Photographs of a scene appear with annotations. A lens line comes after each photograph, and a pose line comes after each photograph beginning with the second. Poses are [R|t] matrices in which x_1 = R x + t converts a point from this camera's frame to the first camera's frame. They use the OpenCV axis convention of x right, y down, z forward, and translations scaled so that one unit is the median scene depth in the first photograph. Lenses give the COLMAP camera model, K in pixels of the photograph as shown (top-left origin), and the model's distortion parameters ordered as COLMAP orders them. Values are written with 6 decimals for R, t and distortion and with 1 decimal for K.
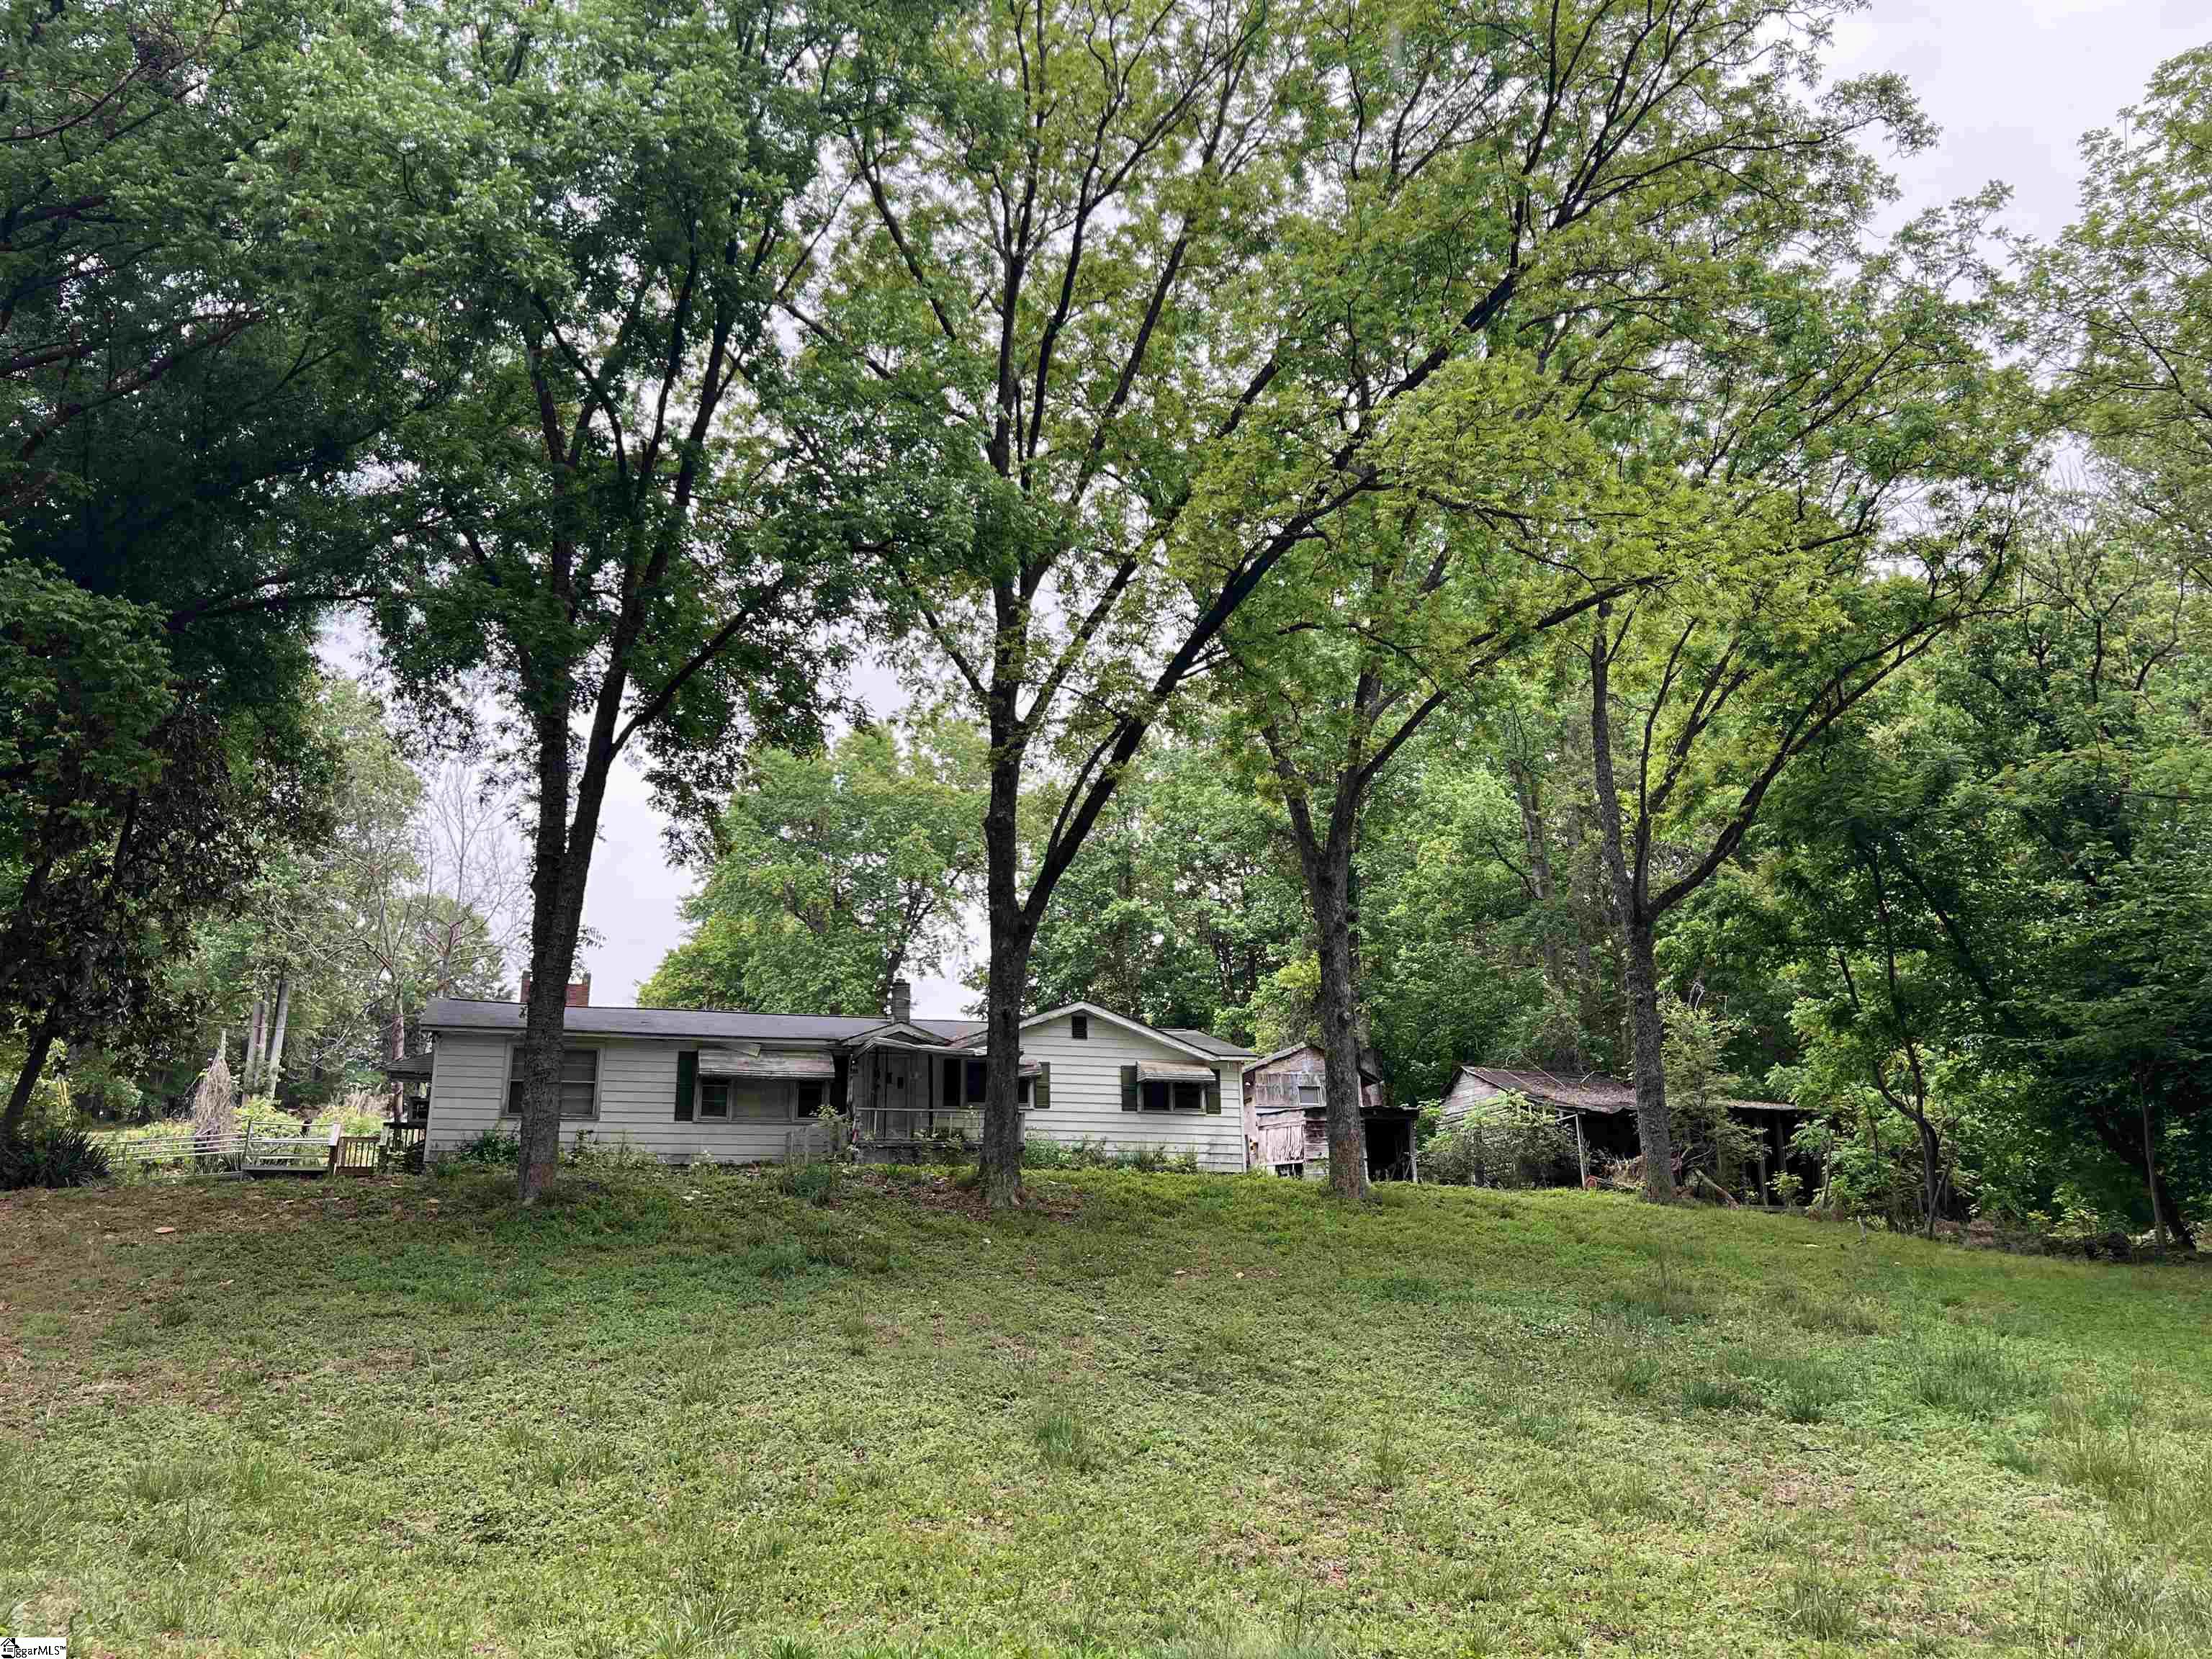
lens RADIAL K [[1677.8, 0, 1103.4], [0, 1677.8, 825.4], [0, 0, 1]] dist [0.051950, 0.000394]
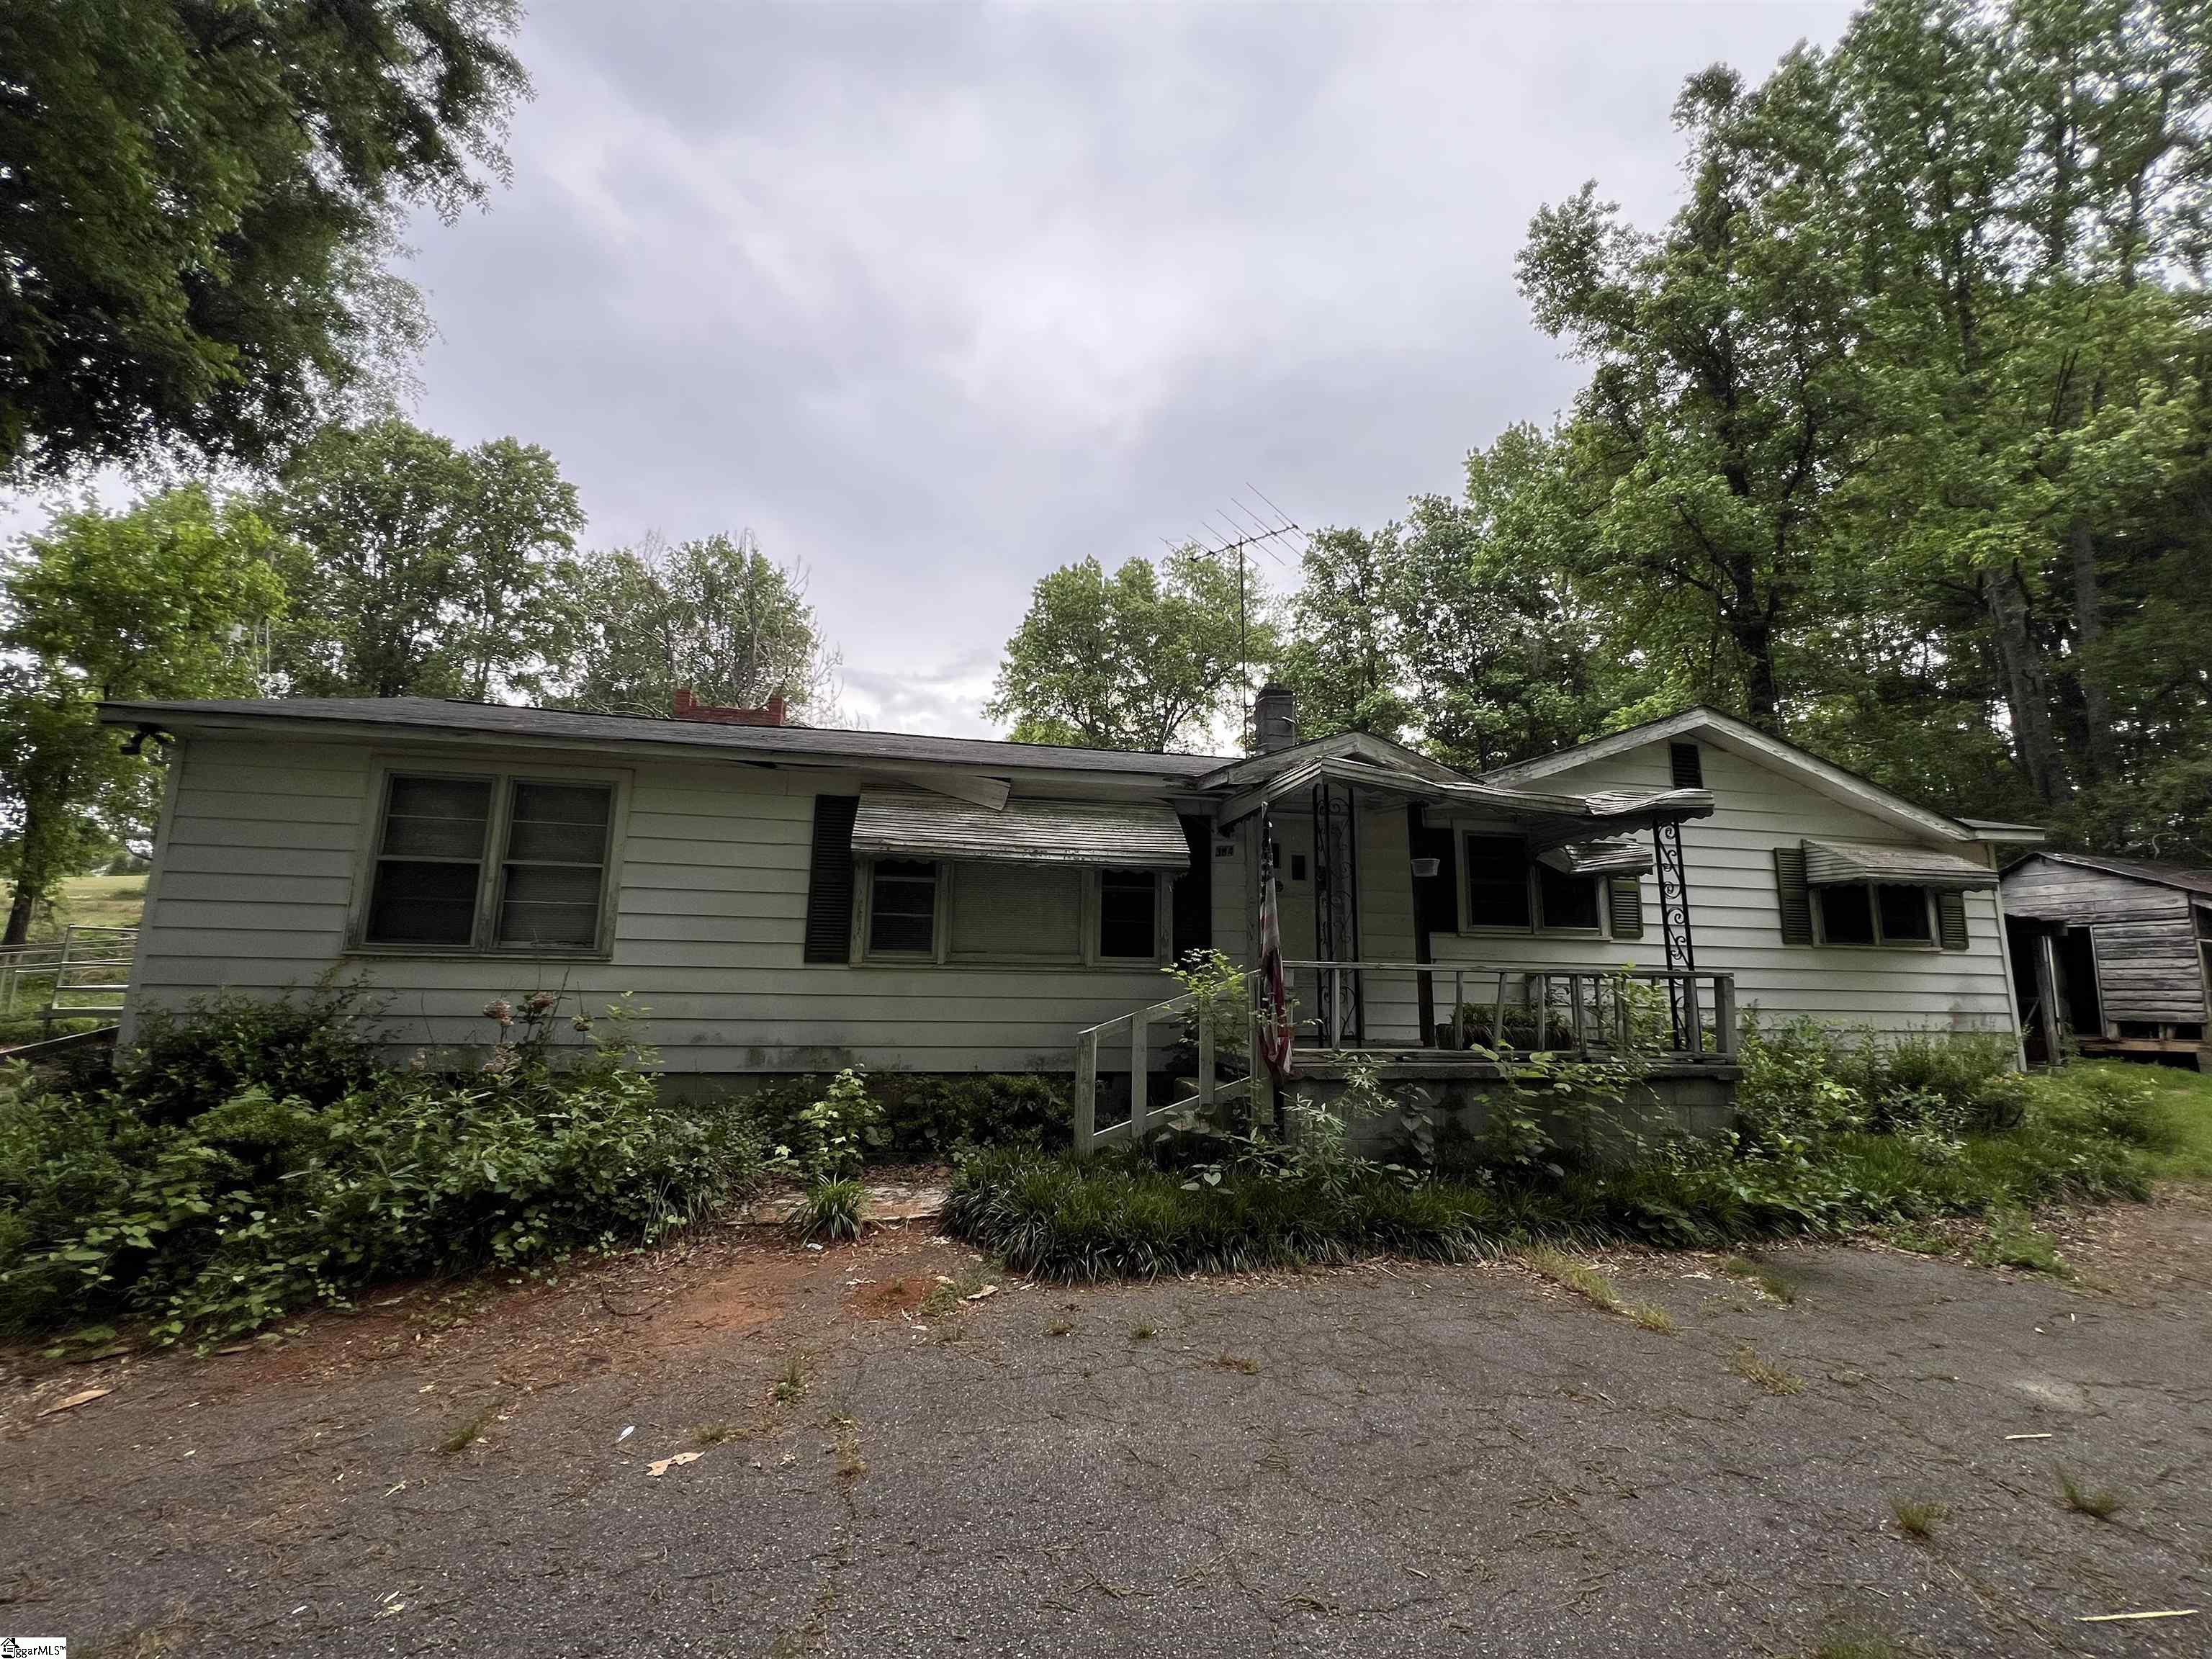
lens RADIAL K [[888.6, 0, 1107.0], [0, 888.6, 832.5], [0, 0, 1]] dist [-0.000322, -0.000019]
pose [[0.989842, 0.013409, -0.141537, -0.139043], [0.004757, 0.991862, 0.127232, 0.106860], [0.142091, -0.126613, 0.981723, 0.735167]]
